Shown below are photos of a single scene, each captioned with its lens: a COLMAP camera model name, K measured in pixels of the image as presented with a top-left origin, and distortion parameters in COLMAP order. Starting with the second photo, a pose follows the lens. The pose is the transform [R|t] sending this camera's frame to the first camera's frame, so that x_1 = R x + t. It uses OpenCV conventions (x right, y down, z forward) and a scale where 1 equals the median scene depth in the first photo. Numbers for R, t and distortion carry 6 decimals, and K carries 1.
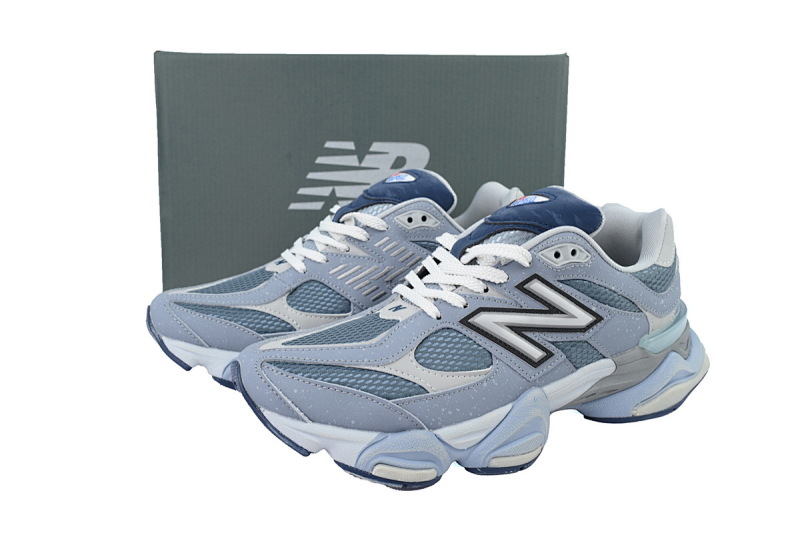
lens RADIAL K [[706.9, 0, 400.0], [0, 706.9, 266.5], [0, 0, 1]] dist [-0.000847, -0.000365]
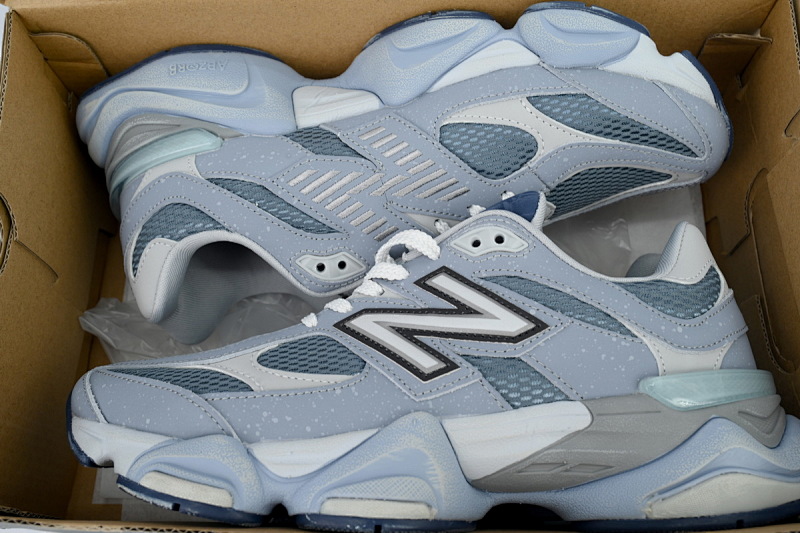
lens RADIAL K [[750.8, 0, 400.0], [0, 750.8, 266.5], [0, 0, 1]] dist [0.001791, 0.001025]
pose [[0.892795, -0.124369, -0.432953, 0.488200], [-0.123025, 0.857272, -0.499949, 0.404958], [0.433337, 0.499617, 0.750068, 0.394678]]
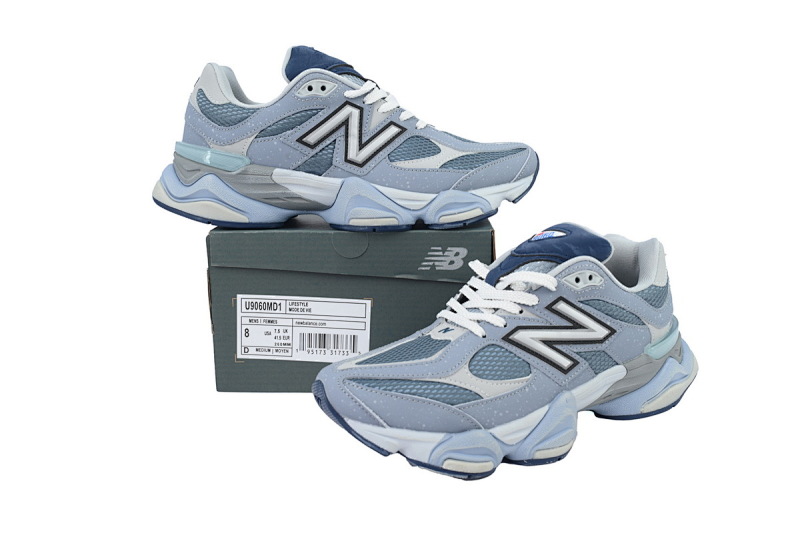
lens RADIAL K [[706.9, 0, 400.0], [0, 706.9, 266.5], [0, 0, 1]] dist [-0.000847, -0.000365]
pose [[0.997076, -0.036719, 0.067018, -0.161297], [0.039608, 0.998320, -0.042300, -0.000342], [-0.065352, 0.044831, 0.996855, -0.187450]]
